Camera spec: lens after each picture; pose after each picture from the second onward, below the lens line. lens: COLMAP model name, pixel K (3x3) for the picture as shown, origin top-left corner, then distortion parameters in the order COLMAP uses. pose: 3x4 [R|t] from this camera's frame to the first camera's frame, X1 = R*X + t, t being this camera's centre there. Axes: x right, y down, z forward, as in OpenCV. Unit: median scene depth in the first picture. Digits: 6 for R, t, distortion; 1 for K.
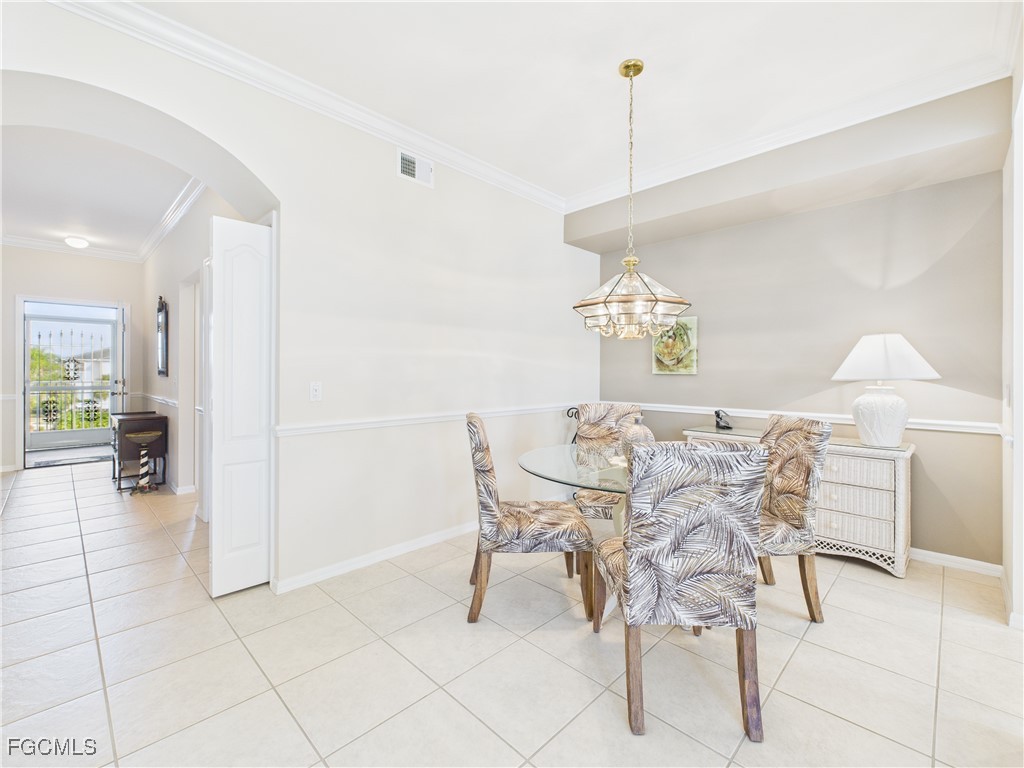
lens RADIAL K [[448.1, 0, 511.5], [0, 448.1, 372.6], [0, 0, 1]] dist [-0.001014, 0.000302]
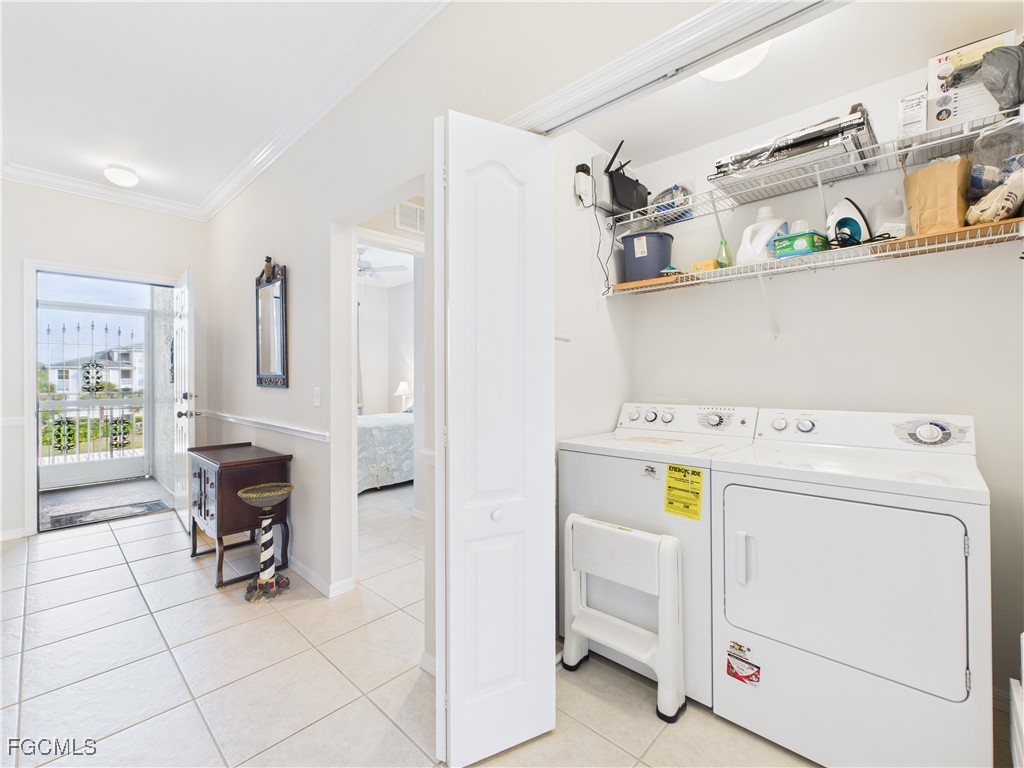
lens RADIAL K [[448.1, 0, 511.5], [0, 448.1, 372.6], [0, 0, 1]] dist [-0.001014, 0.000302]
pose [[0.999737, -0.013181, 0.018755, -0.442651], [0.013267, 0.999902, -0.004425, -0.003935], [-0.018694, 0.004673, 0.999814, 0.363884]]
